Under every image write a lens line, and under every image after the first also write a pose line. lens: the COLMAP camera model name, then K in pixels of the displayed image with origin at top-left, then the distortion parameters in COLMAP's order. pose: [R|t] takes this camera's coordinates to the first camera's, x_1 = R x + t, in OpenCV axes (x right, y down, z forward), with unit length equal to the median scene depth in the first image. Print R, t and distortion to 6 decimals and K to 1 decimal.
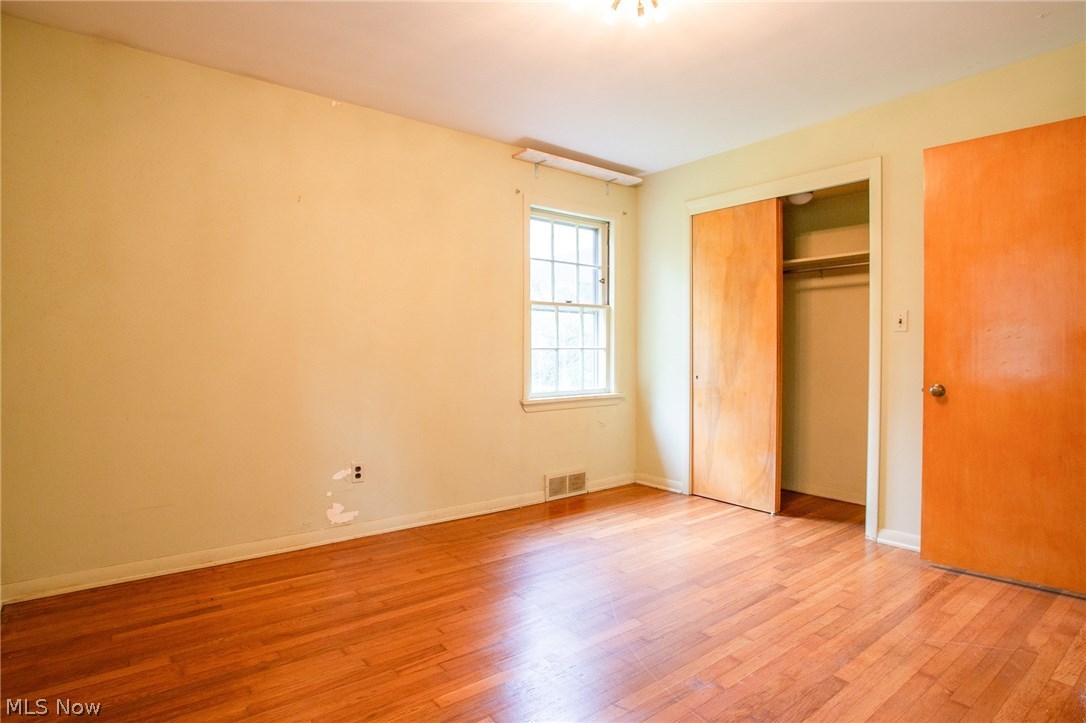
lens RADIAL K [[544.7, 0, 522.0], [0, 544.7, 361.0], [0, 0, 1]] dist [-0.074334, 0.027750]
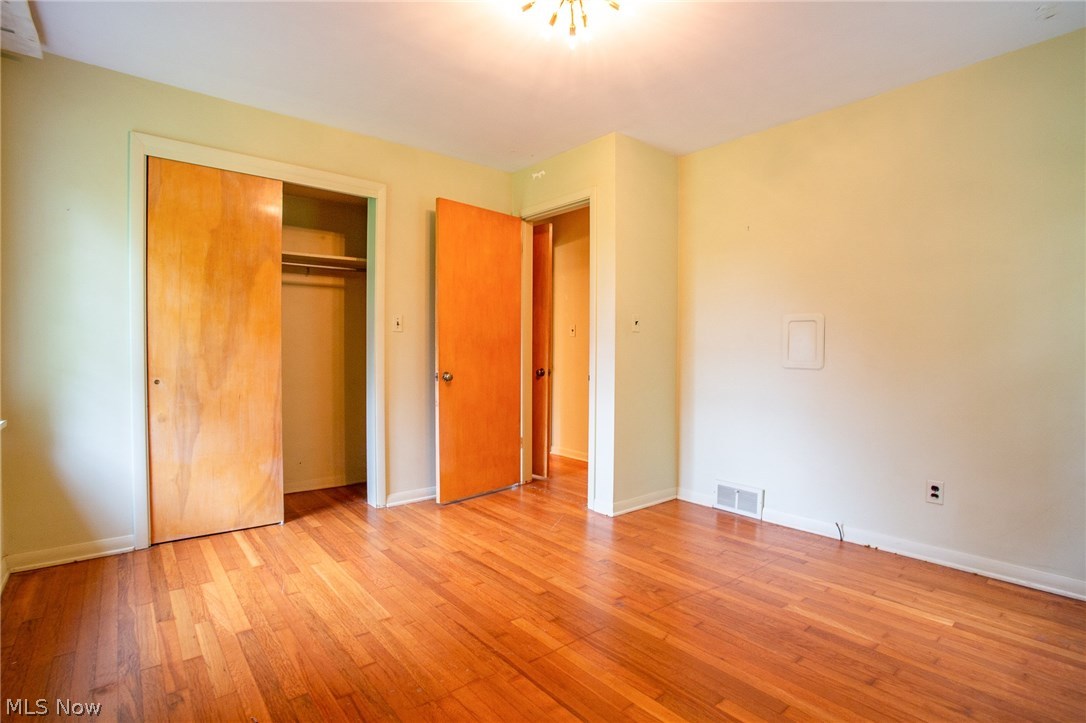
lens RADIAL K [[544.7, 0, 522.0], [0, 544.7, 361.0], [0, 0, 1]] dist [-0.074334, 0.027750]
pose [[-0.023581, -0.022501, 0.999469, -0.452092], [0.012377, 0.999663, 0.022797, -0.009808], [-0.999645, 0.012908, -0.023295, 0.592788]]
